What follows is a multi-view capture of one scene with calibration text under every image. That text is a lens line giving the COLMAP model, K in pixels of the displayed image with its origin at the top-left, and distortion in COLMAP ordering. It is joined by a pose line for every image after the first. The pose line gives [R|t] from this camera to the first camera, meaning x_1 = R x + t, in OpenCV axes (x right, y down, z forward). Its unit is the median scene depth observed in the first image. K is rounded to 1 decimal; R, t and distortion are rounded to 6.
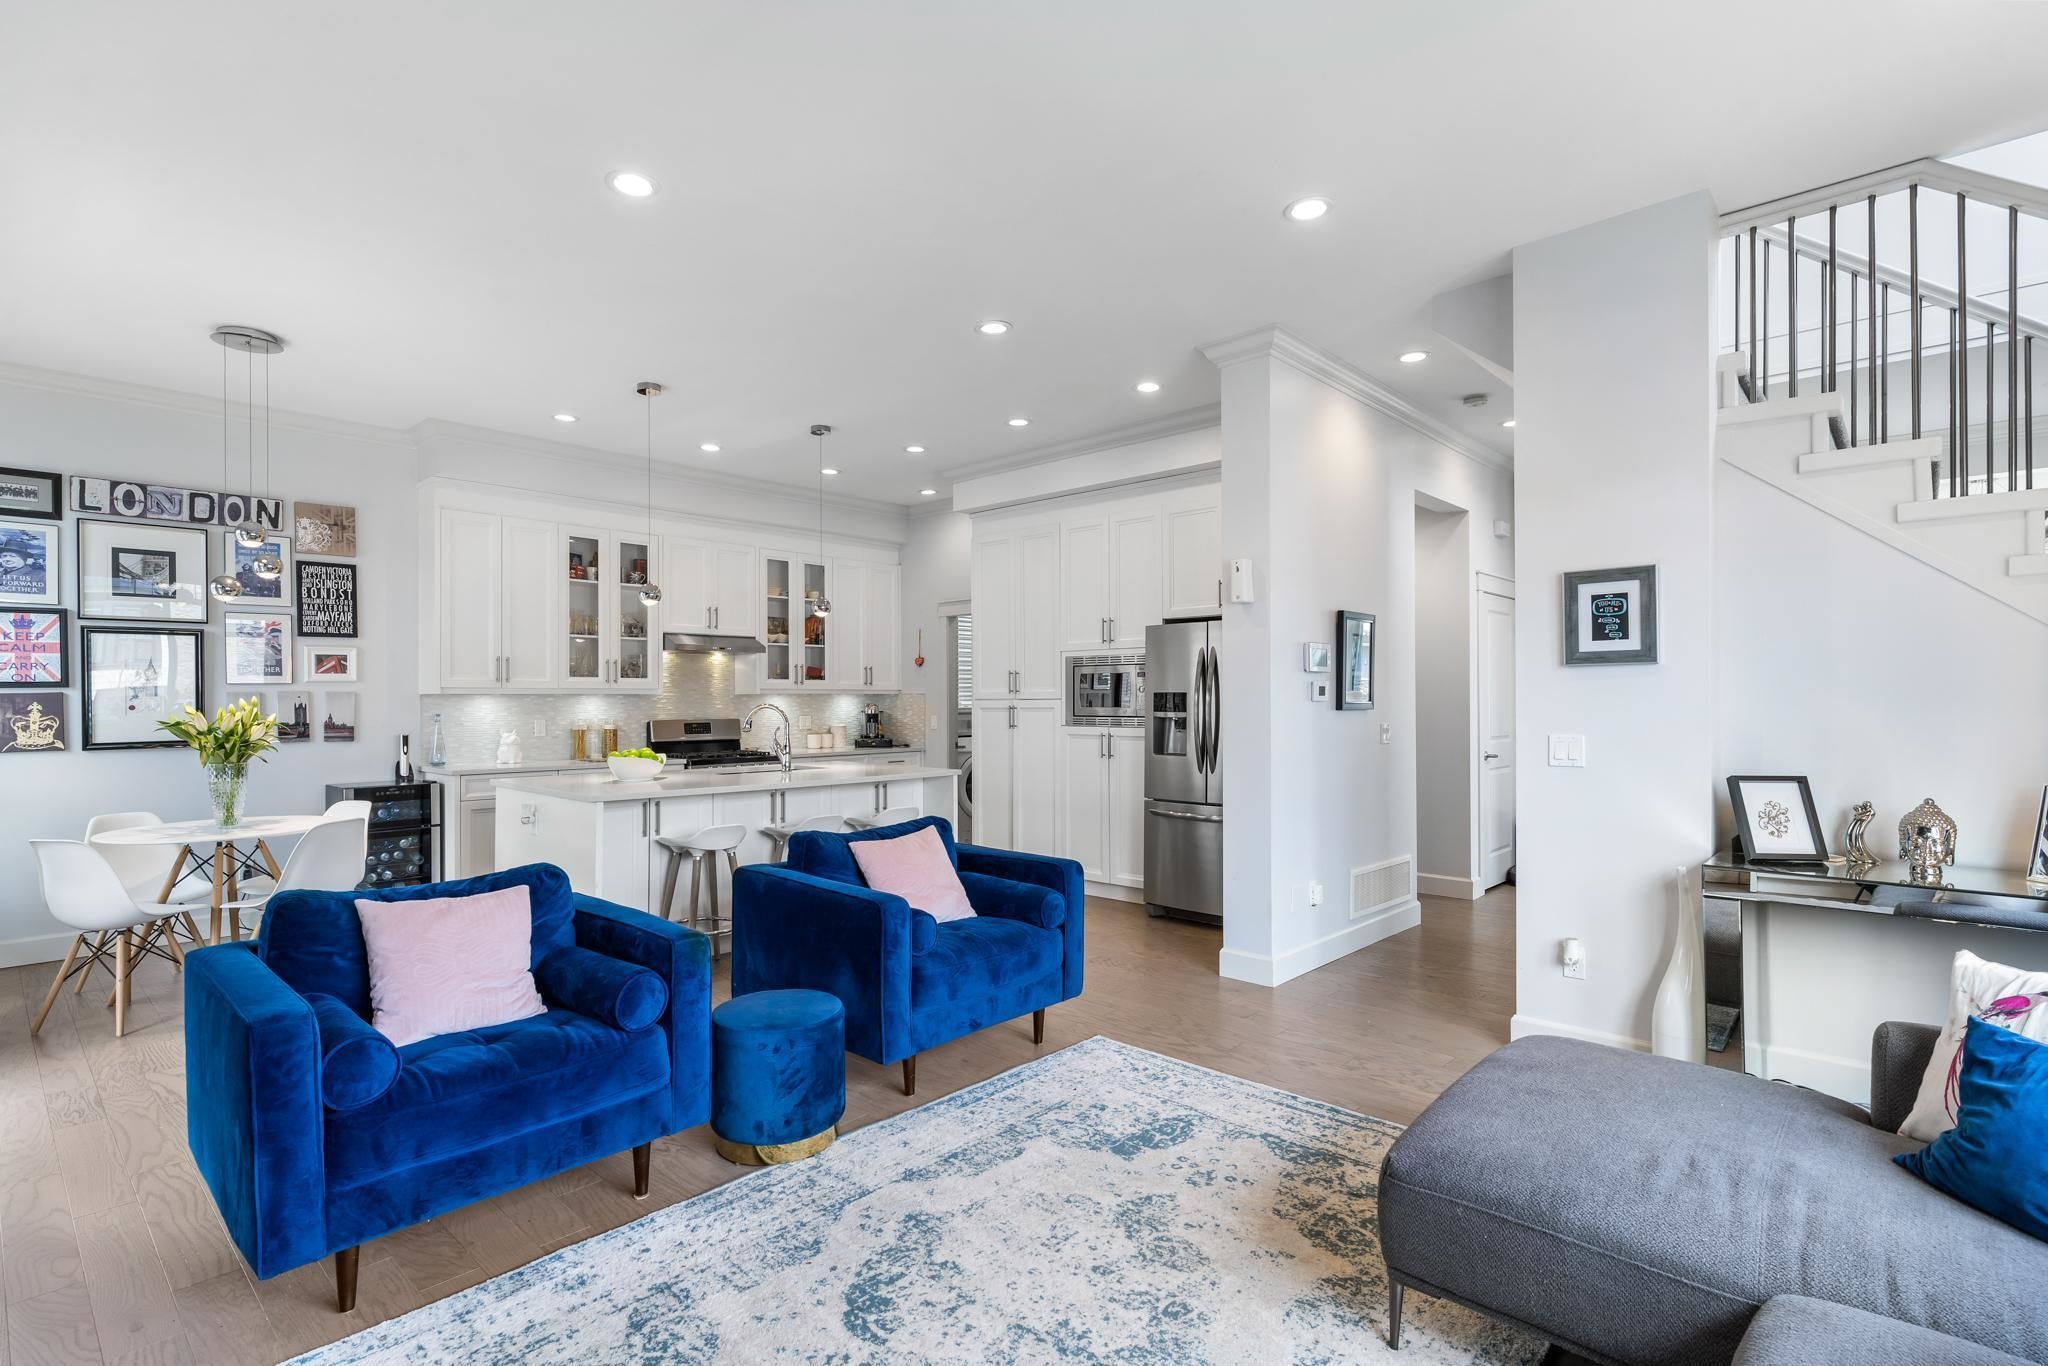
lens RADIAL K [[981.3, 0, 1015.6], [0, 981.3, 692.7], [0, 0, 1]] dist [0.003358, -0.001455]
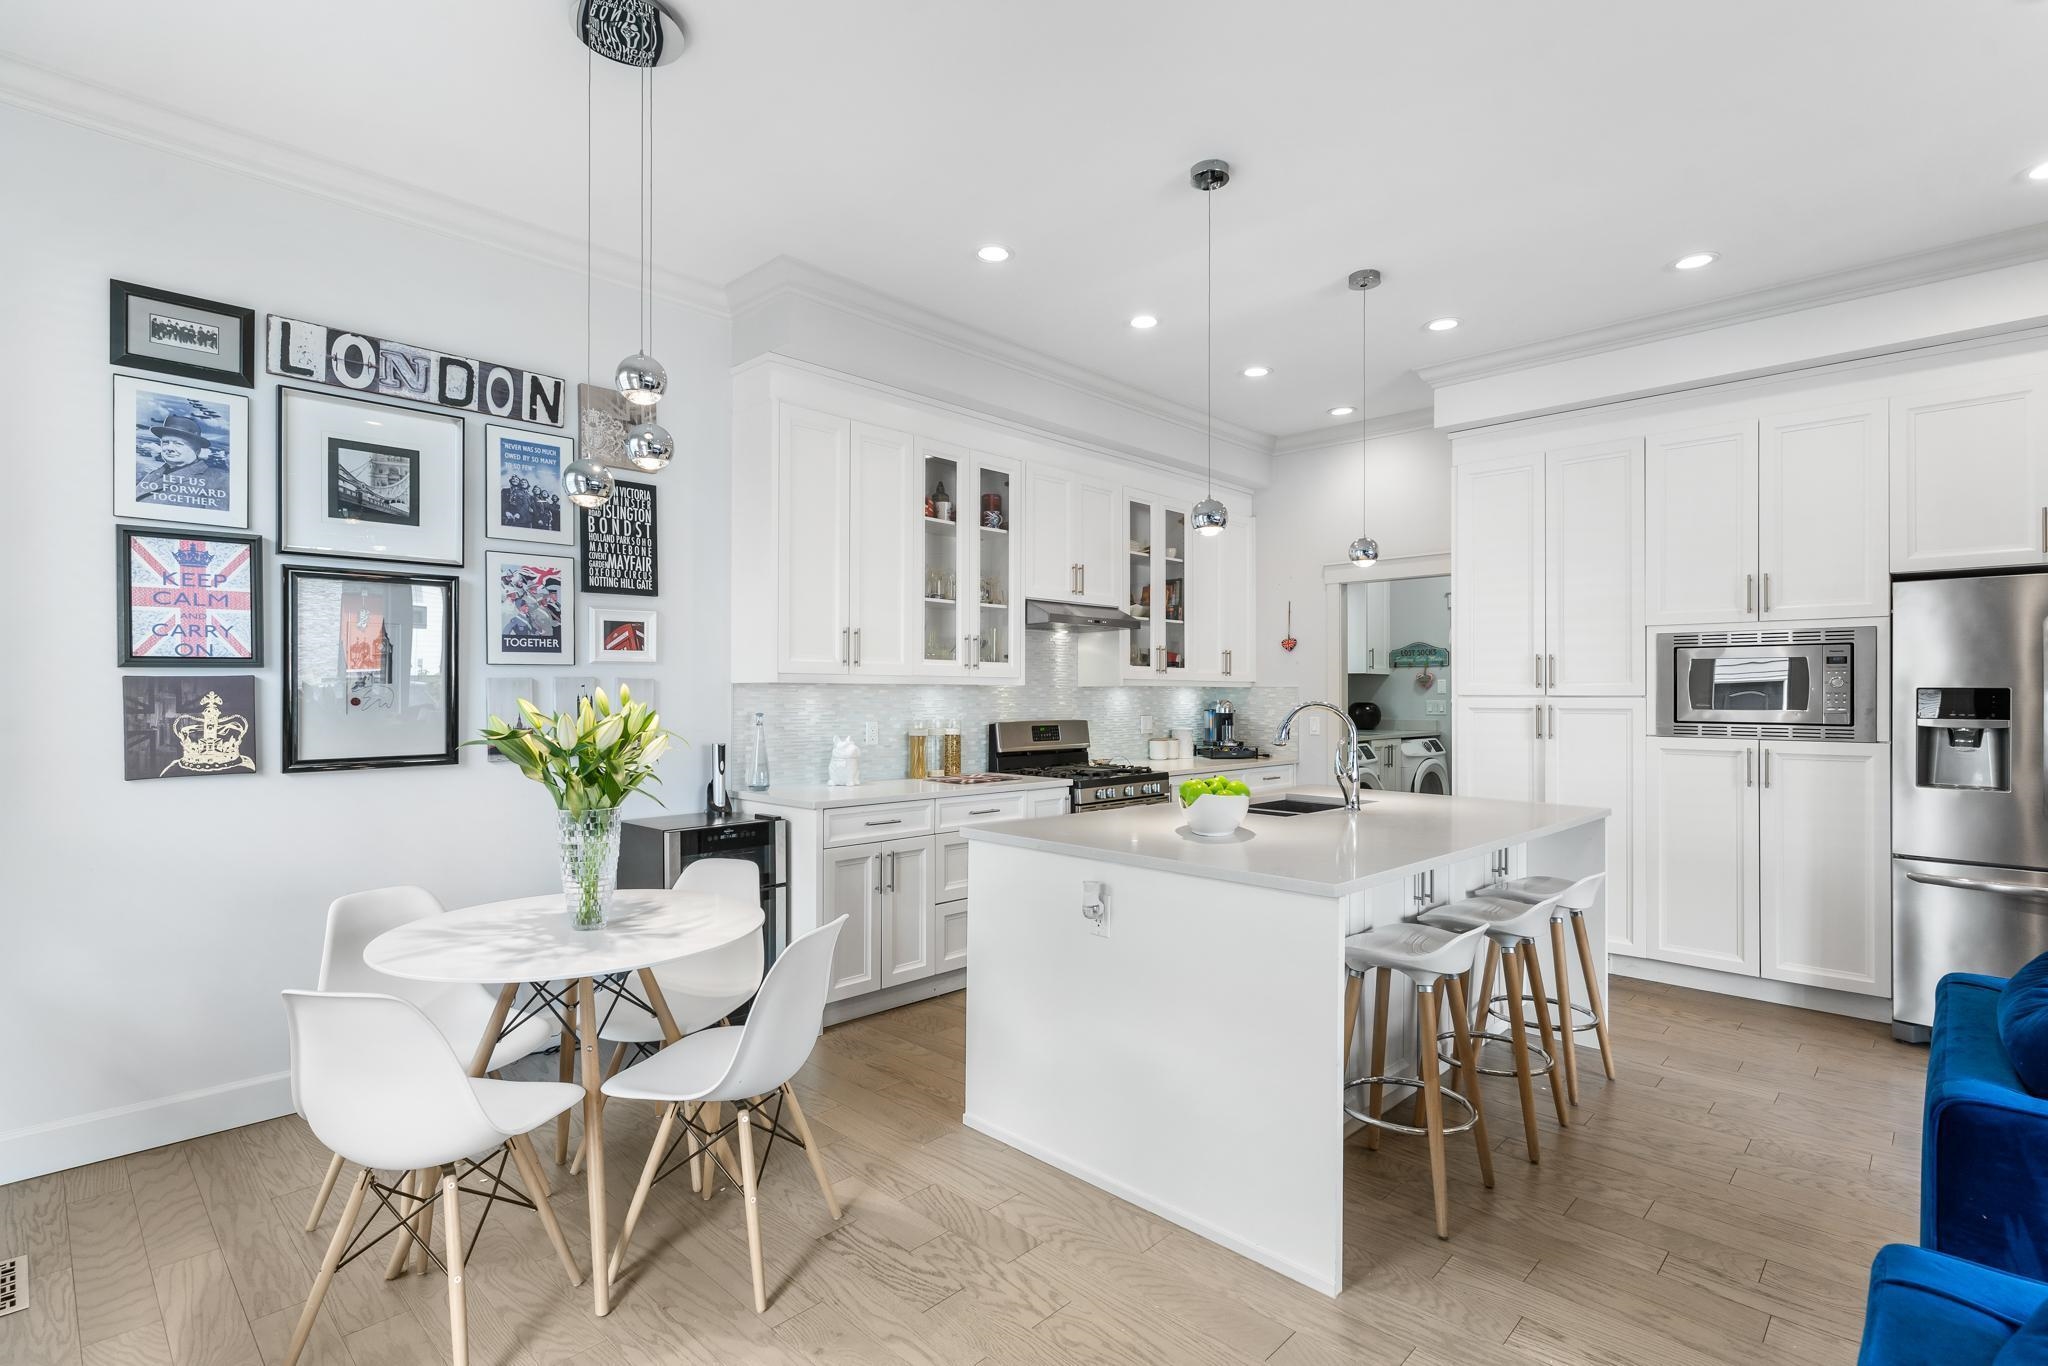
lens RADIAL K [[981.3, 0, 1014.2], [0, 981.3, 684.0], [0, 0, 1]] dist [0.003358, -0.001455]
pose [[0.999693, 0.006654, -0.023862, -0.457370], [-0.006711, 0.999975, -0.002300, 0.002784], [0.023846, 0.002460, 0.999713, 0.384269]]
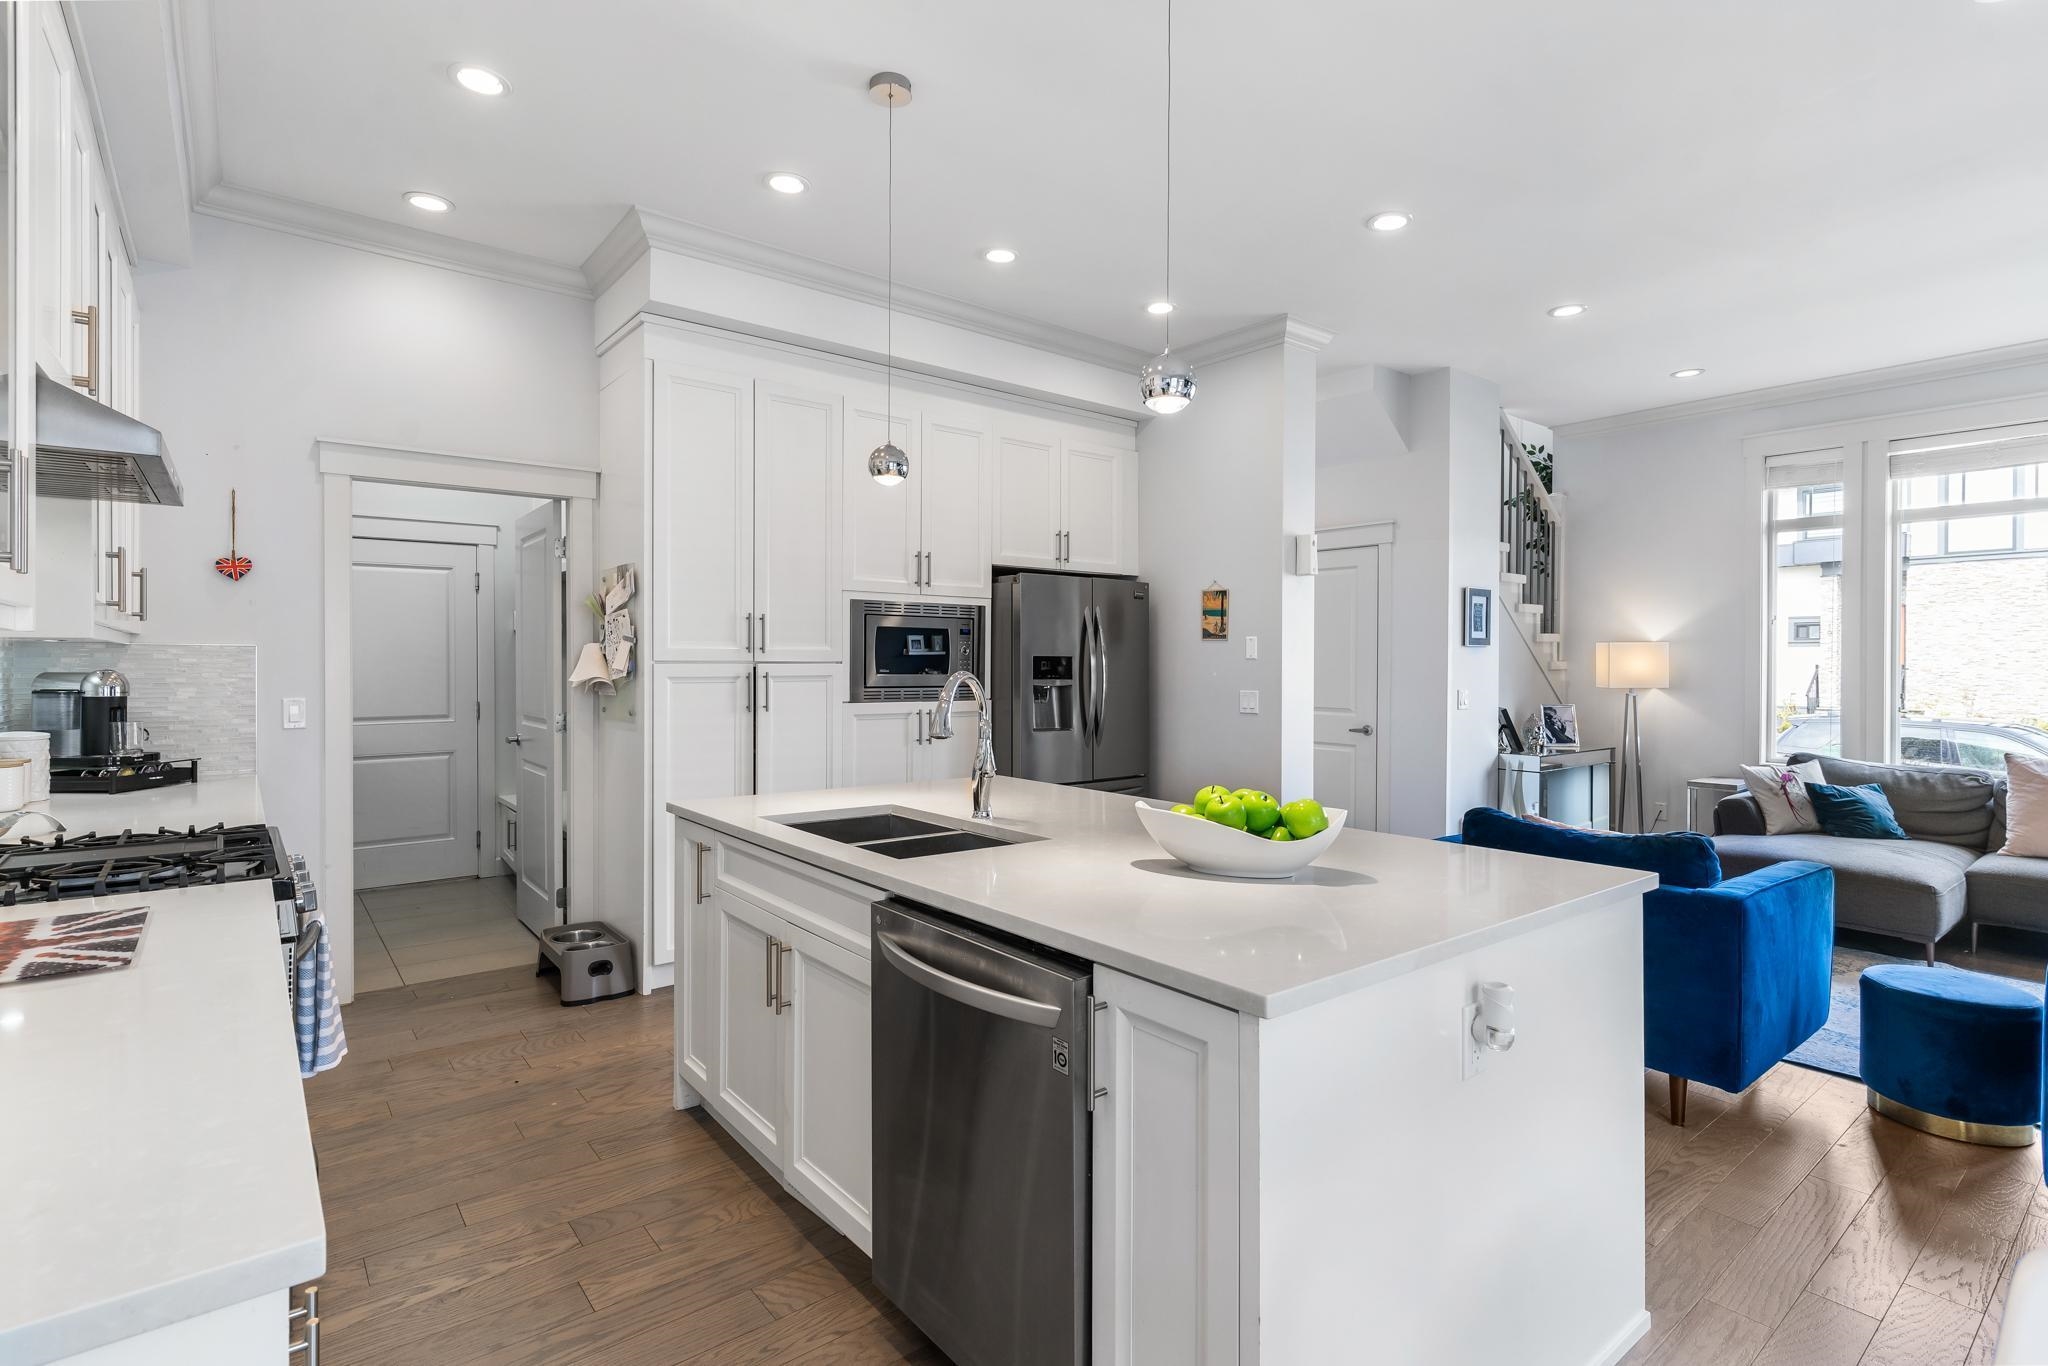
lens RADIAL K [[981.3, 0, 1038.1], [0, 981.3, 680.7], [0, 0, 1]] dist [0.003358, -0.001455]
pose [[0.140750, -0.015927, 0.989917, -0.726176], [-0.014549, 0.999729, 0.018153, 0.005841], [-0.989938, -0.016958, 0.140481, 0.950695]]
